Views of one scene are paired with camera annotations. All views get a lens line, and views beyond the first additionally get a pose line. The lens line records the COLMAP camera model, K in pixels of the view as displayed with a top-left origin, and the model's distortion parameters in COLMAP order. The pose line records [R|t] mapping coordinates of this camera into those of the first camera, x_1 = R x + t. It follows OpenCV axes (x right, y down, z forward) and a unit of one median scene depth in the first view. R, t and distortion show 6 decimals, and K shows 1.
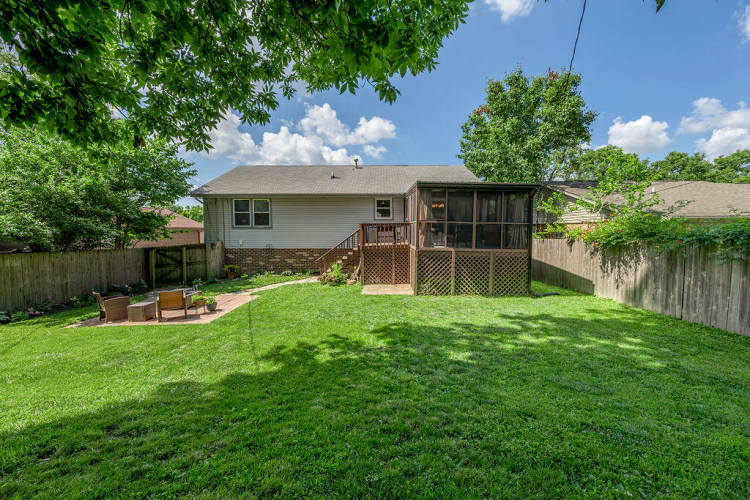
lens RADIAL K [[308.1, 0, 374.0], [0, 308.1, 243.7], [0, 0, 1]] dist [0.003540, 0.000281]
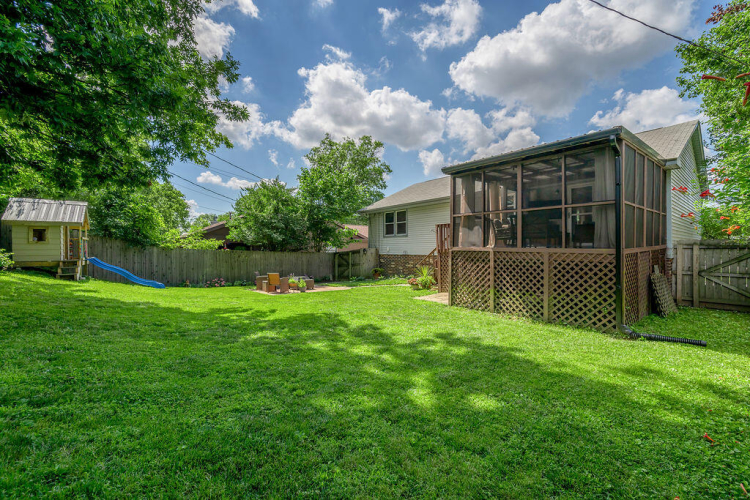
lens RADIAL K [[308.1, 0, 367.2], [0, 308.1, 253.4], [0, 0, 1]] dist [0.003540, 0.000281]
pose [[0.622595, 0.007151, -0.782511, 0.642710], [-0.032293, 0.999341, -0.016561, 0.050094], [0.781877, 0.035581, 0.622416, 0.309431]]
